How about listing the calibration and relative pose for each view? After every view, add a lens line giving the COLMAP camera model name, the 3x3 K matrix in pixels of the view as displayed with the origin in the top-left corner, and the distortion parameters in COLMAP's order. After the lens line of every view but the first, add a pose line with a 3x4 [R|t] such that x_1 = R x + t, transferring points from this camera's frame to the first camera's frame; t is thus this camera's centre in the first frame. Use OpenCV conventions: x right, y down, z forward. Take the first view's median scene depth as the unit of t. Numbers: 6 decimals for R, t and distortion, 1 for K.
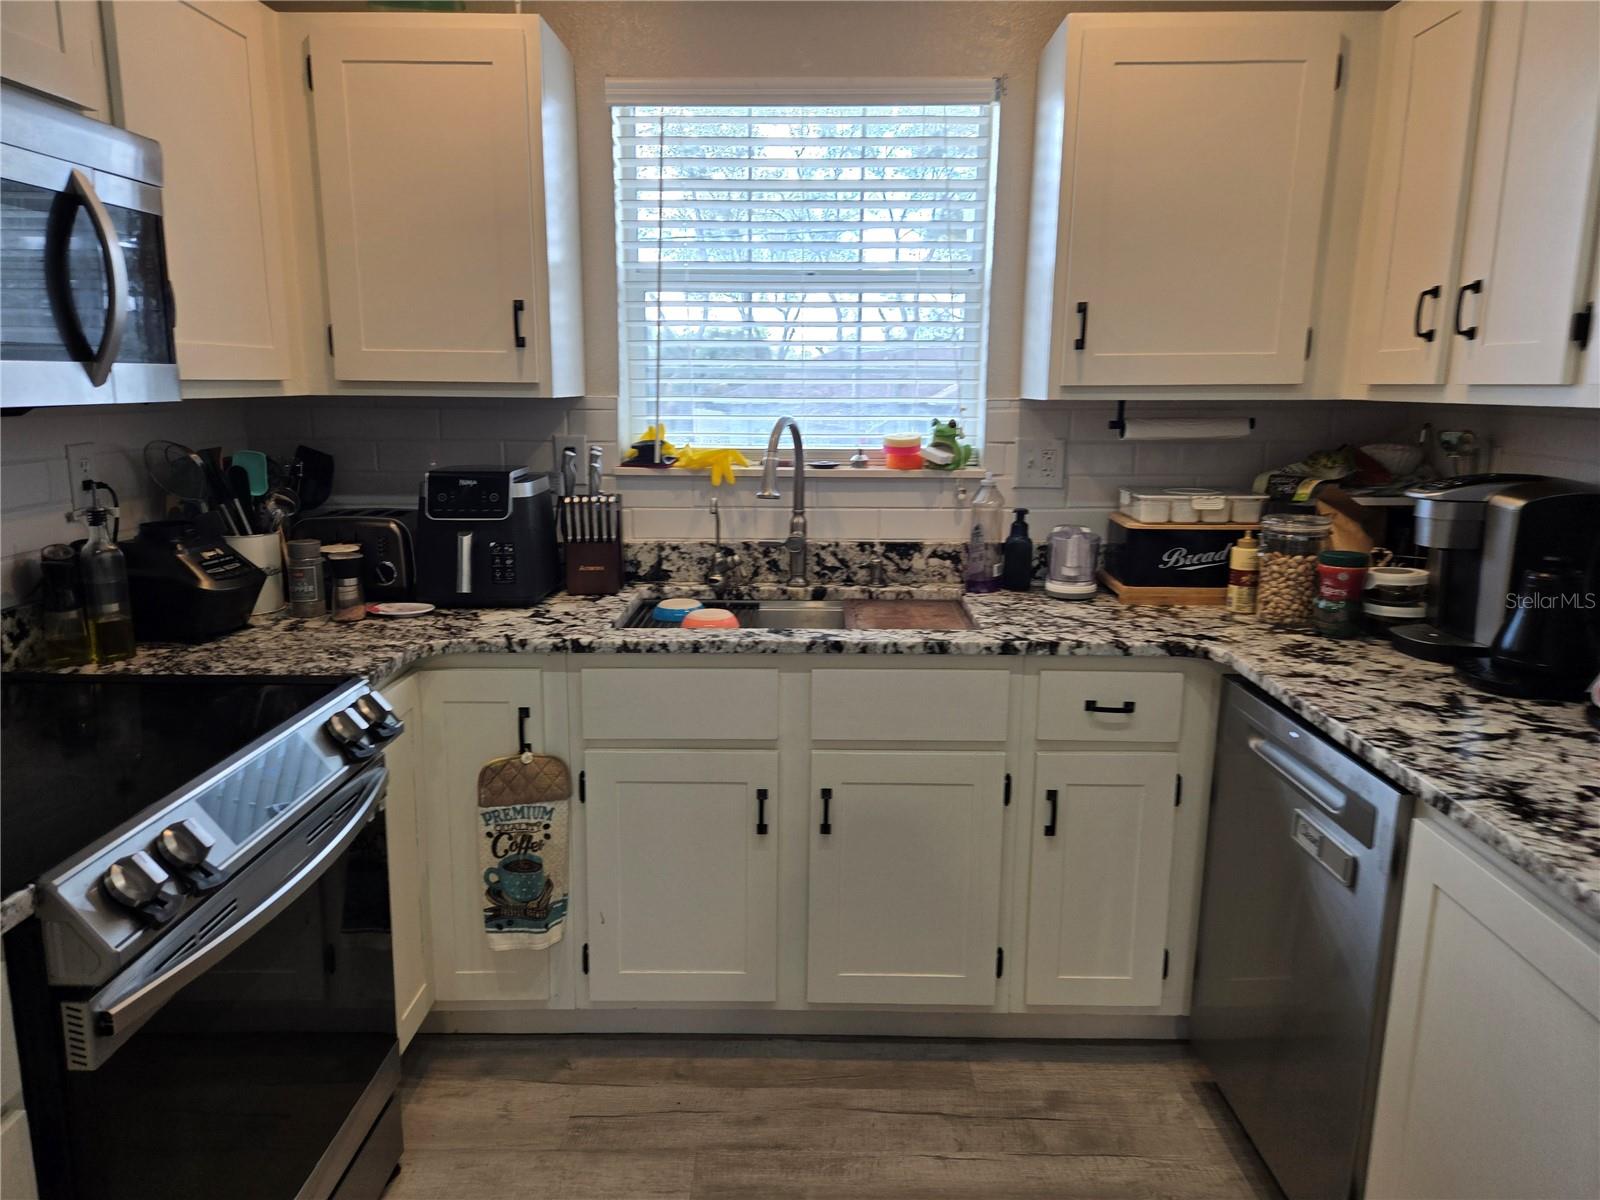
lens RADIAL K [[1063.6, 0, 762.6], [0, 1063.6, 590.9], [0, 0, 1]] dist [0.061172, -0.040583]
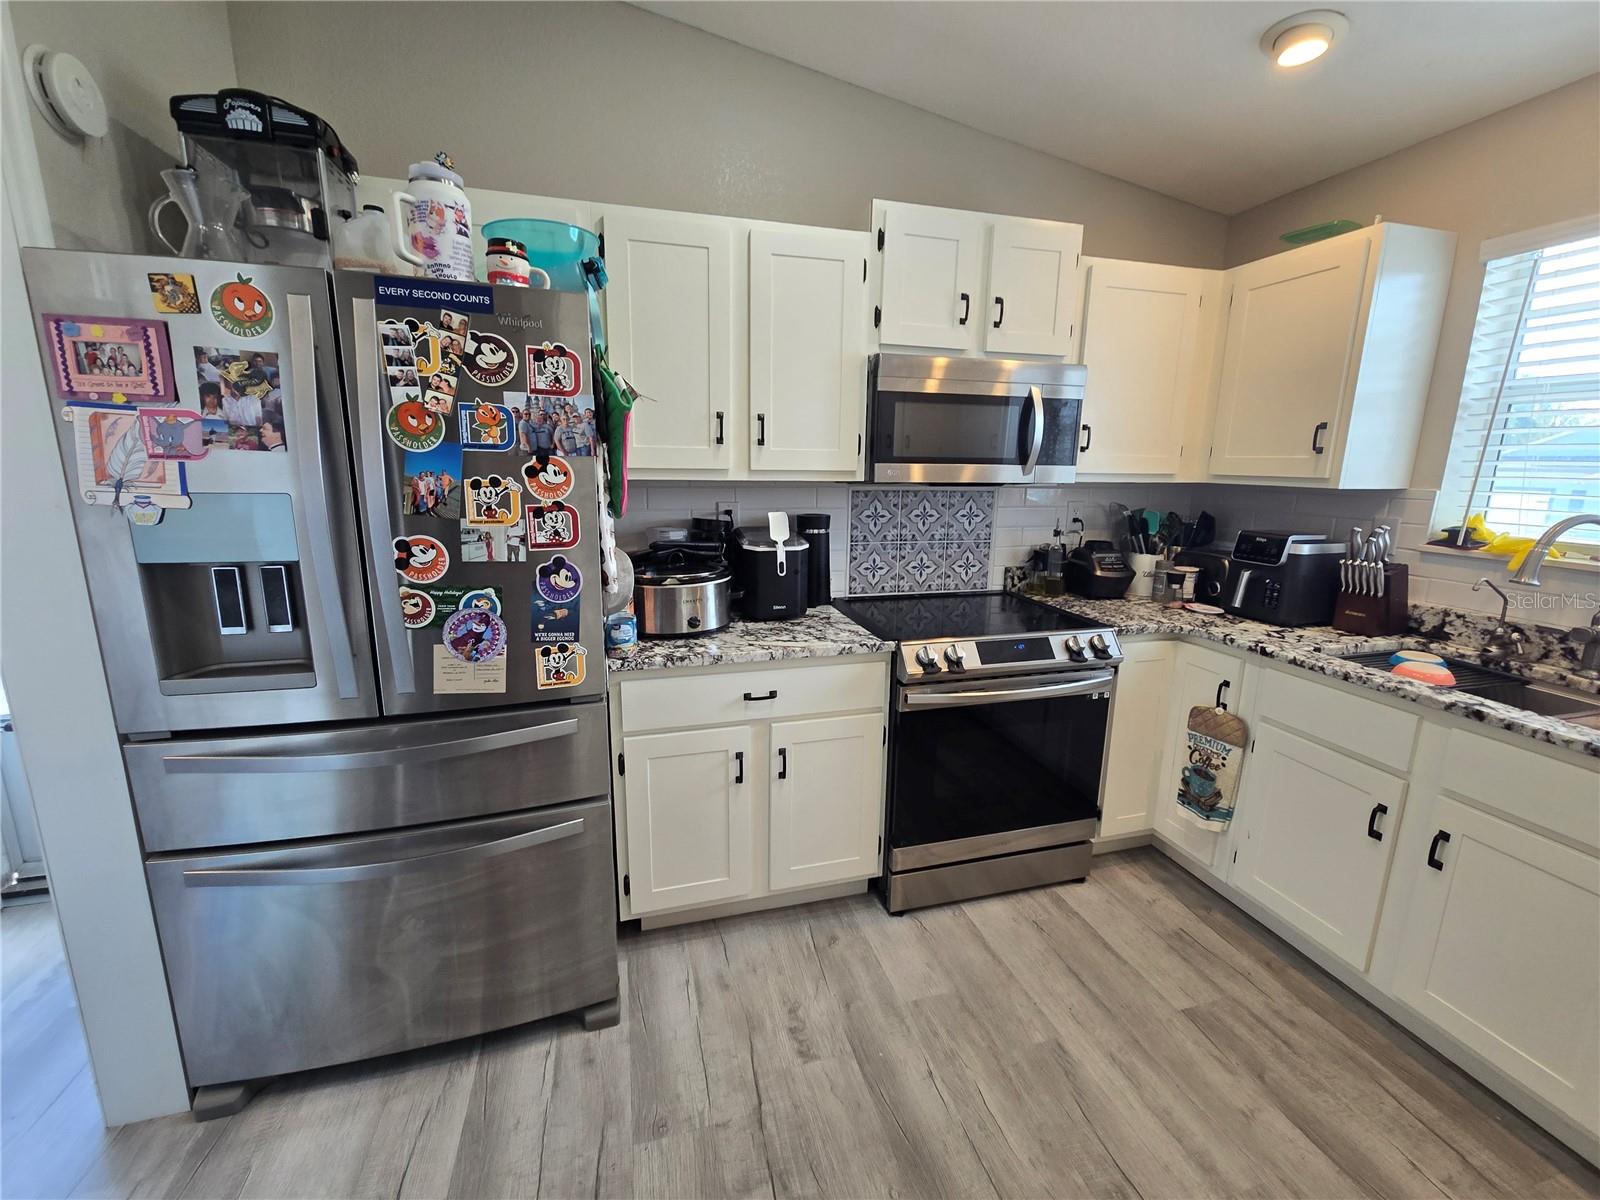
lens RADIAL K [[660.1, 0, 841.1], [0, 660.1, 595.5], [0, 0, 1]] dist [-0.002801, 0.001163]
pose [[0.314769, 0.189013, -0.930158, 0.462624], [-0.194147, 0.972074, 0.131830, -0.030438], [0.929100, 0.139091, 0.342675, 0.106504]]
